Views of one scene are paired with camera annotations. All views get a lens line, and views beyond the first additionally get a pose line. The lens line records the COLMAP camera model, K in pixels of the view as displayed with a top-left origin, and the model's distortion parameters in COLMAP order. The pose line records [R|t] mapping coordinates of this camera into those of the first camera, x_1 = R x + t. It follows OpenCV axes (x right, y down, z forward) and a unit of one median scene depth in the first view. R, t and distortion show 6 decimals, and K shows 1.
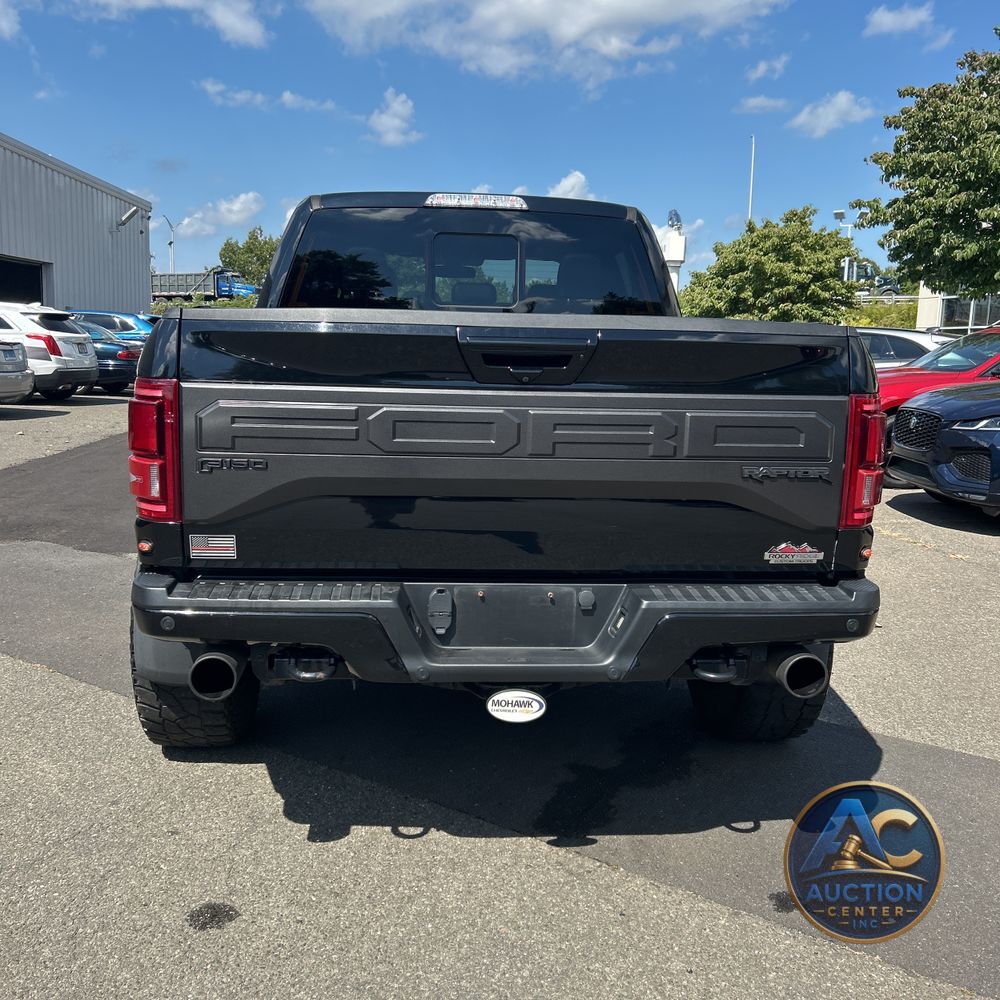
lens RADIAL K [[955.4, 0, 489.9], [0, 955.4, 499.9], [0, 0, 1]] dist [0.142828, -0.282243]
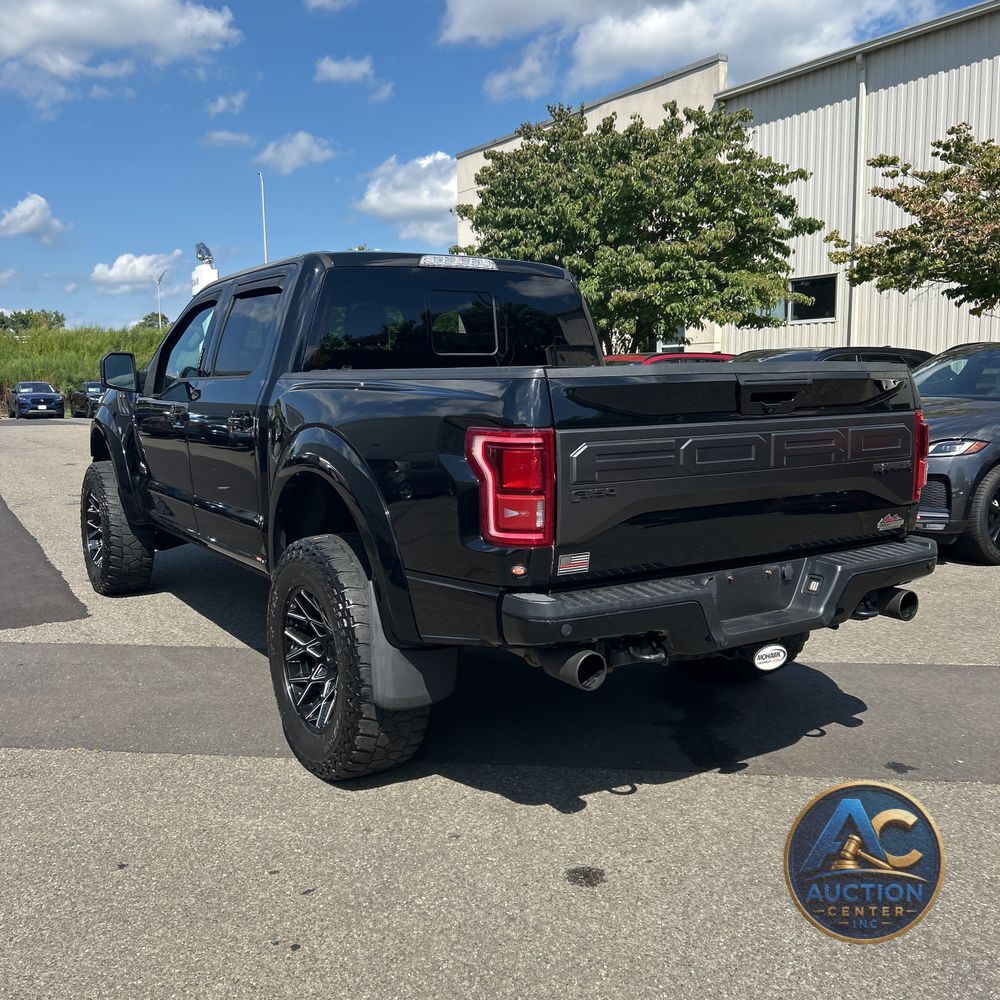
lens RADIAL K [[955.4, 0, 489.9], [0, 955.4, 499.9], [0, 0, 1]] dist [0.142828, -0.282243]
pose [[0.886819, -0.091435, 0.452982, -0.851957], [0.105105, 0.994448, -0.005037, -0.033490], [-0.450006, 0.052077, 0.891506, -0.024699]]
